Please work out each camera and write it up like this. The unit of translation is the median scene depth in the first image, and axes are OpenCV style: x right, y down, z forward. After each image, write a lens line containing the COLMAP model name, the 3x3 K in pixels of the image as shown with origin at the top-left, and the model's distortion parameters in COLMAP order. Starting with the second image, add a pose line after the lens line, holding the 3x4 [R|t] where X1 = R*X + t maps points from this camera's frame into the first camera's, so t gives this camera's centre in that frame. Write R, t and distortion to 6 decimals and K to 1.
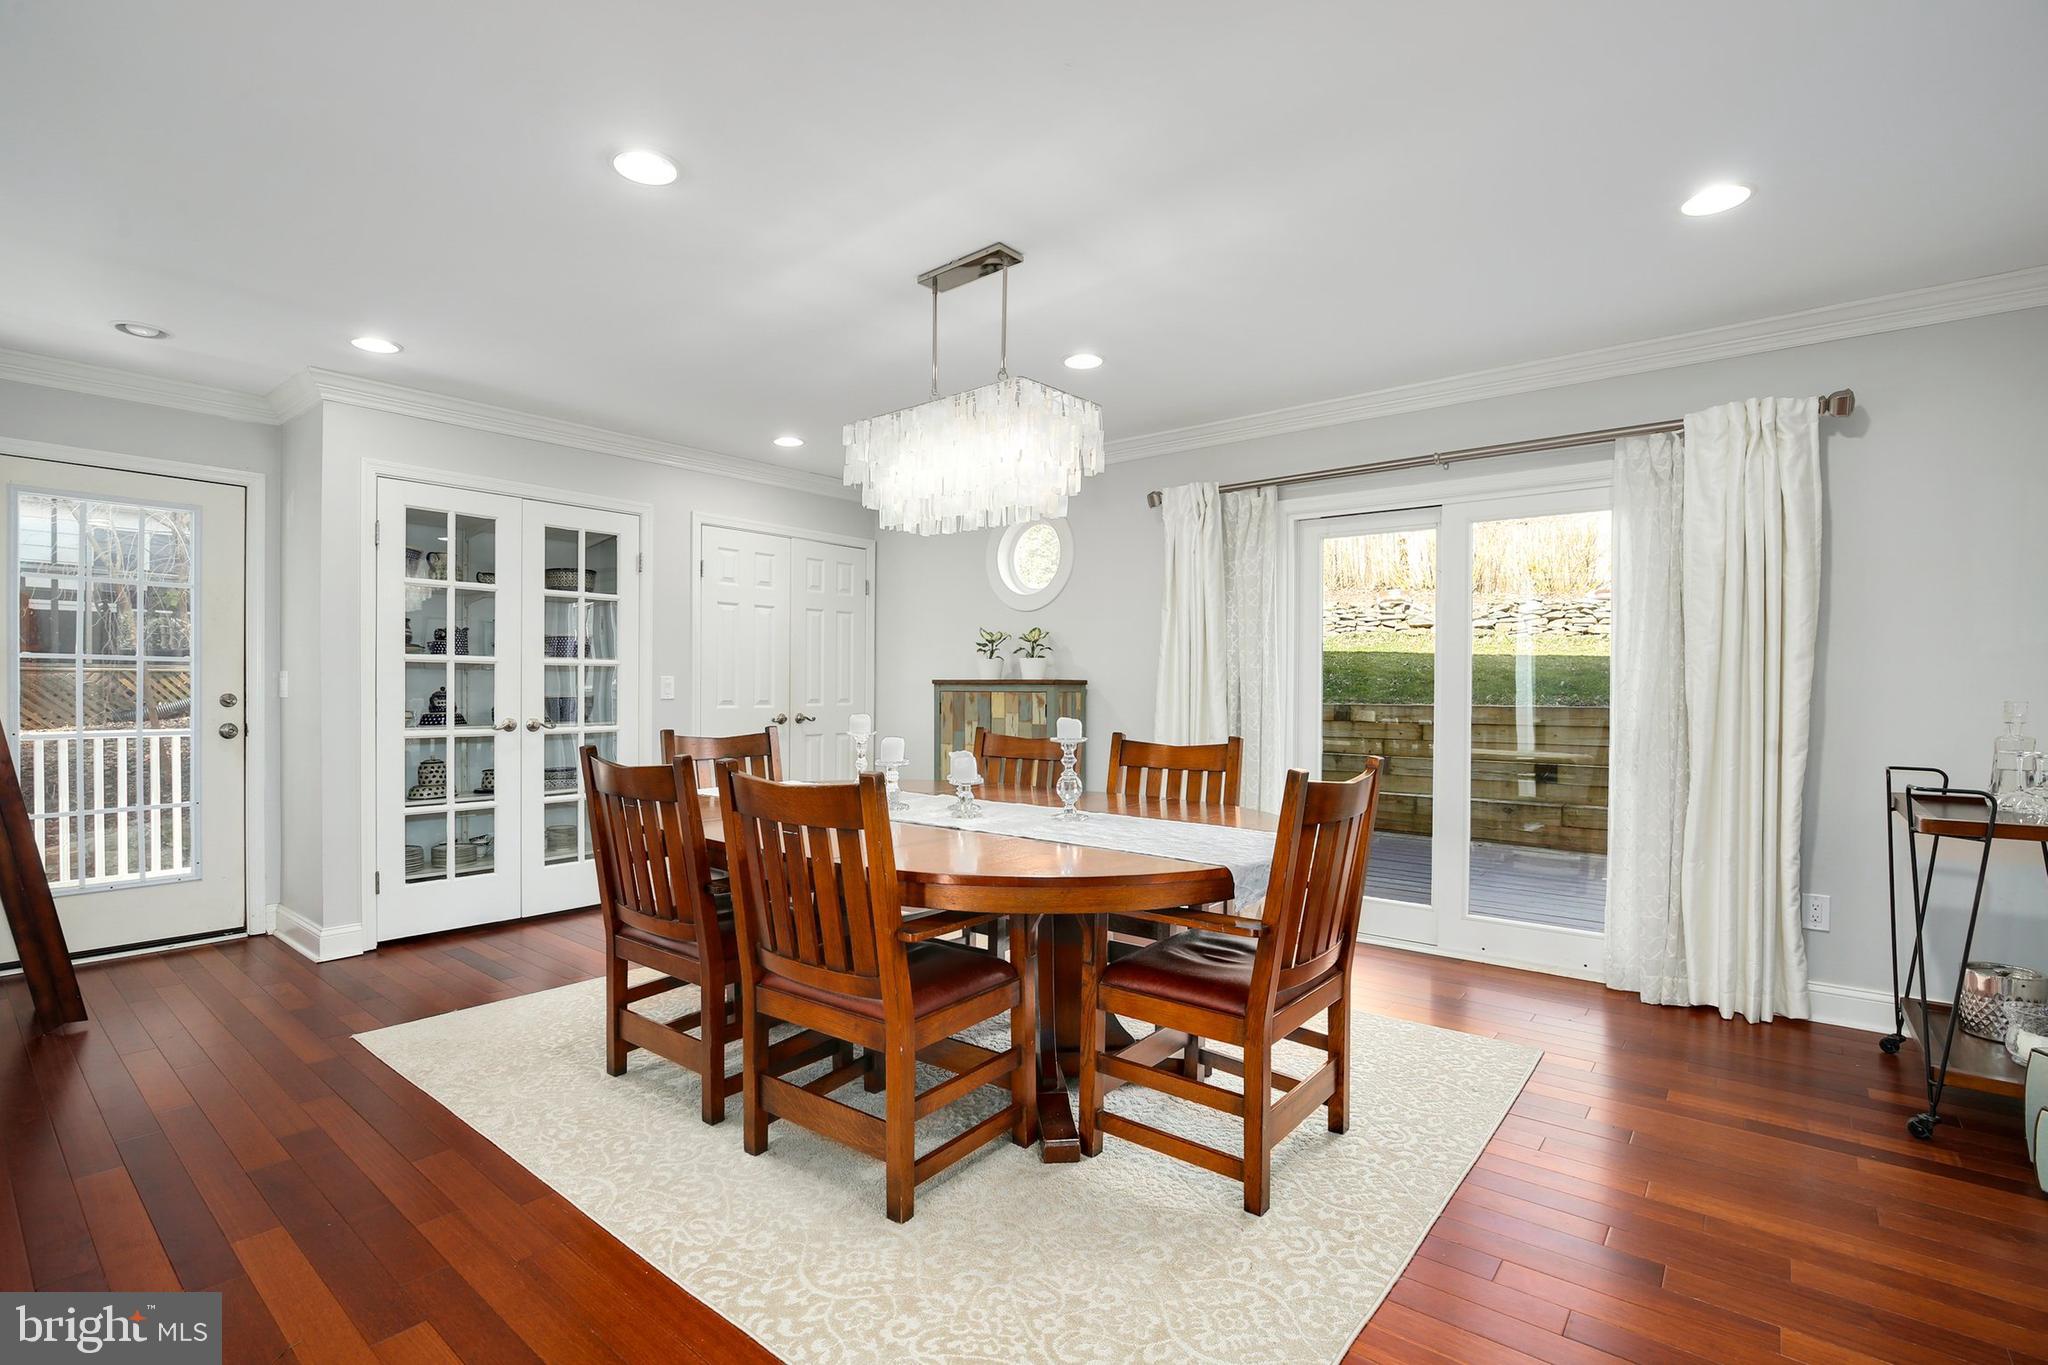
lens RADIAL K [[963.3, 0, 1024.0], [0, 963.3, 682.5], [0, 0, 1]] dist [-0.023557, 0.001157]
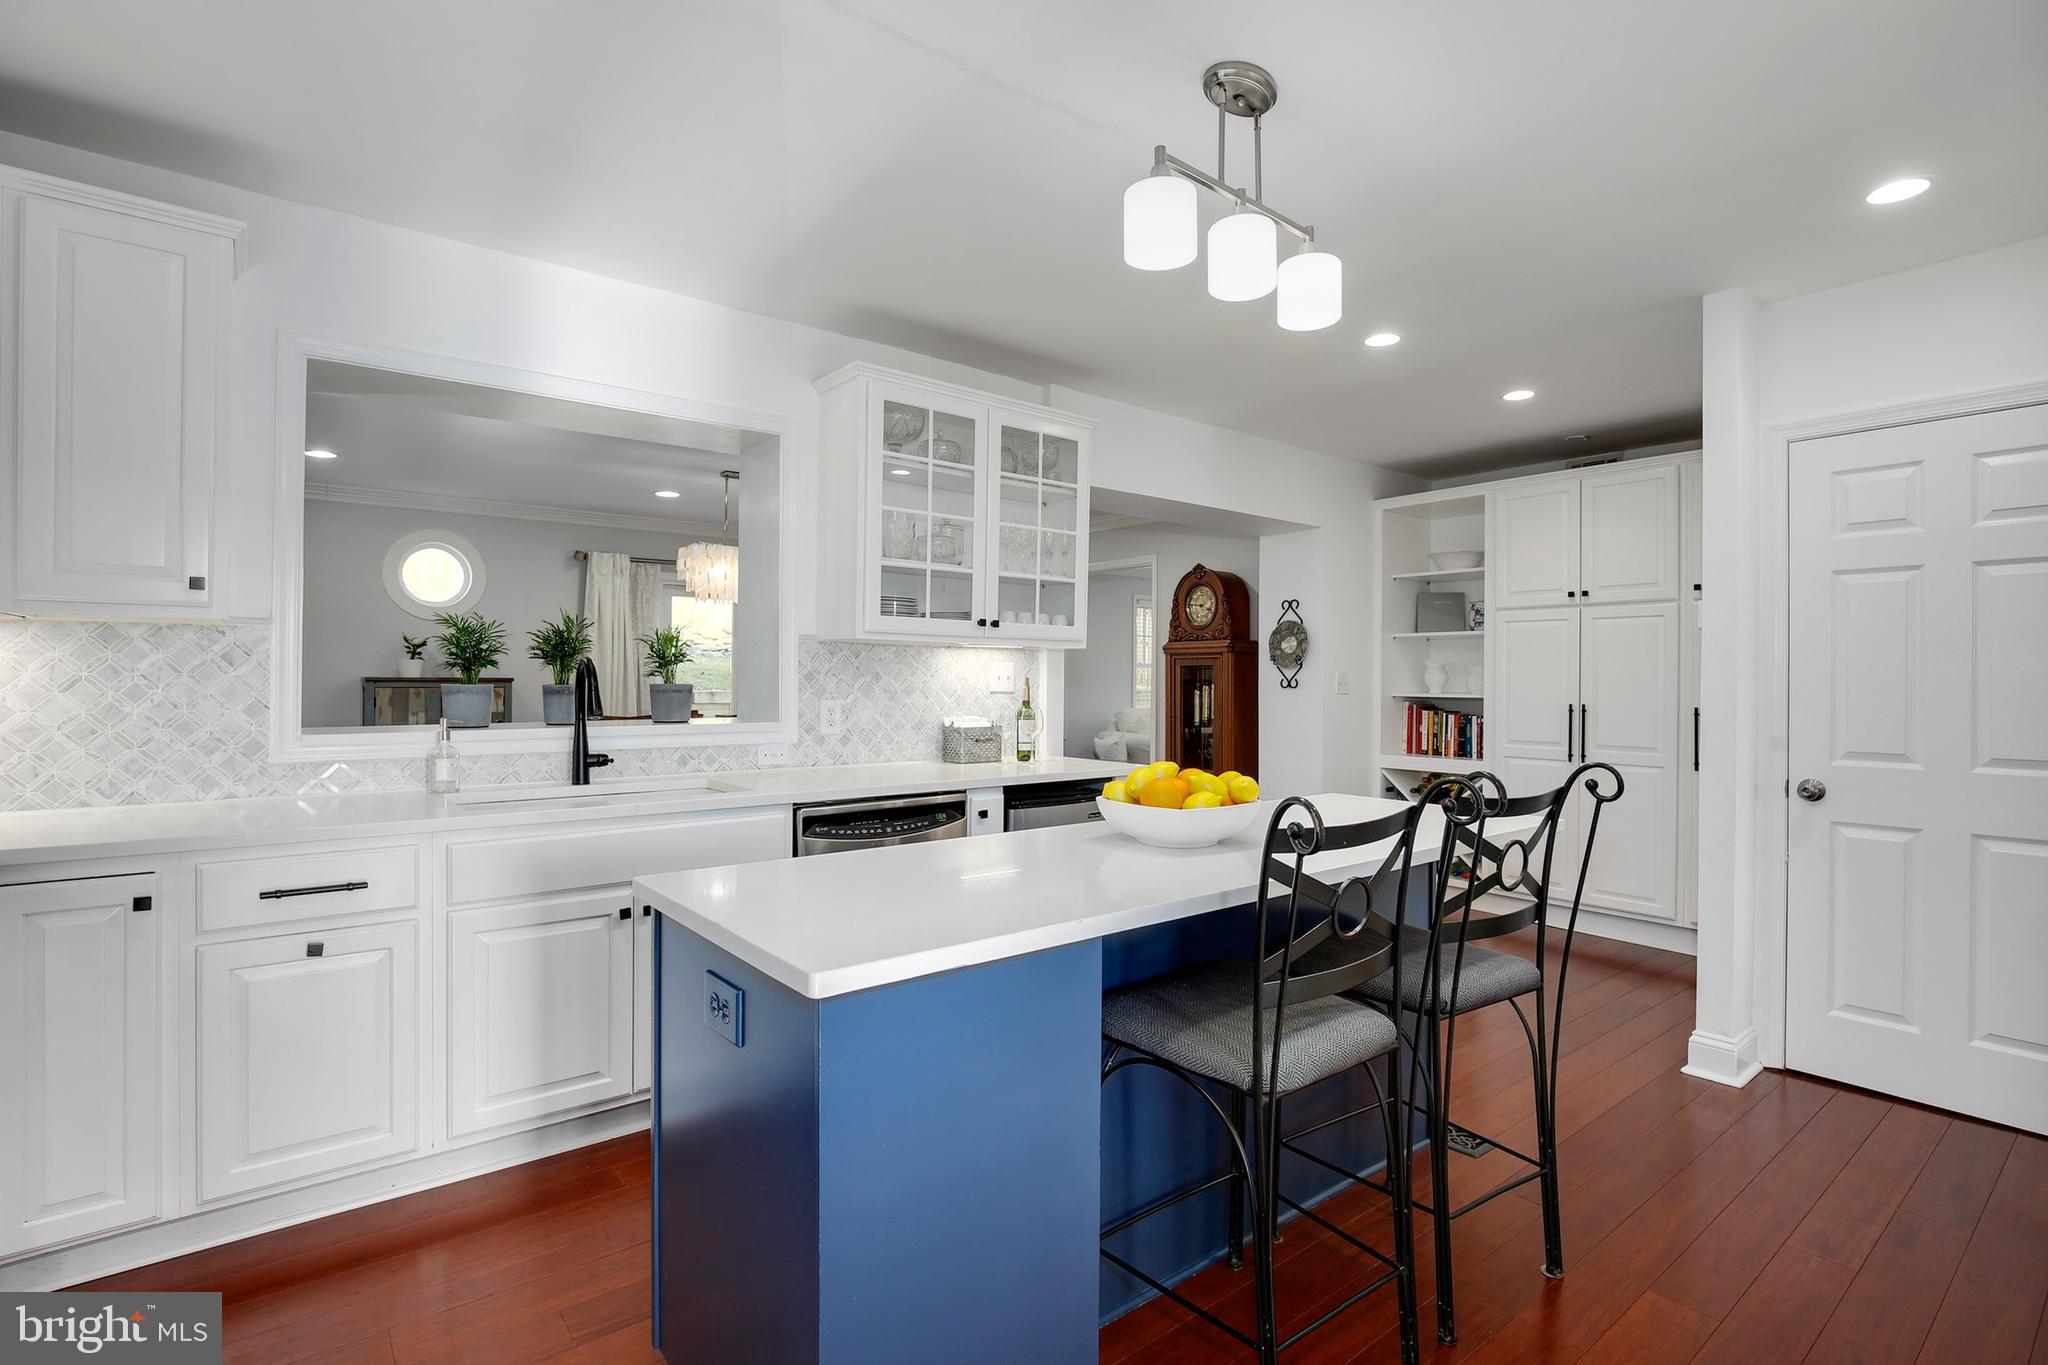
lens RADIAL K [[963.3, 0, 1024.0], [0, 963.3, 682.5], [0, 0, 1]] dist [-0.023557, 0.001157]
pose [[0.240933, -0.005183, 0.970528, -1.163745], [-0.009120, 0.999929, 0.007605, -0.015111], [-0.970499, -0.010684, 0.240869, -0.014960]]
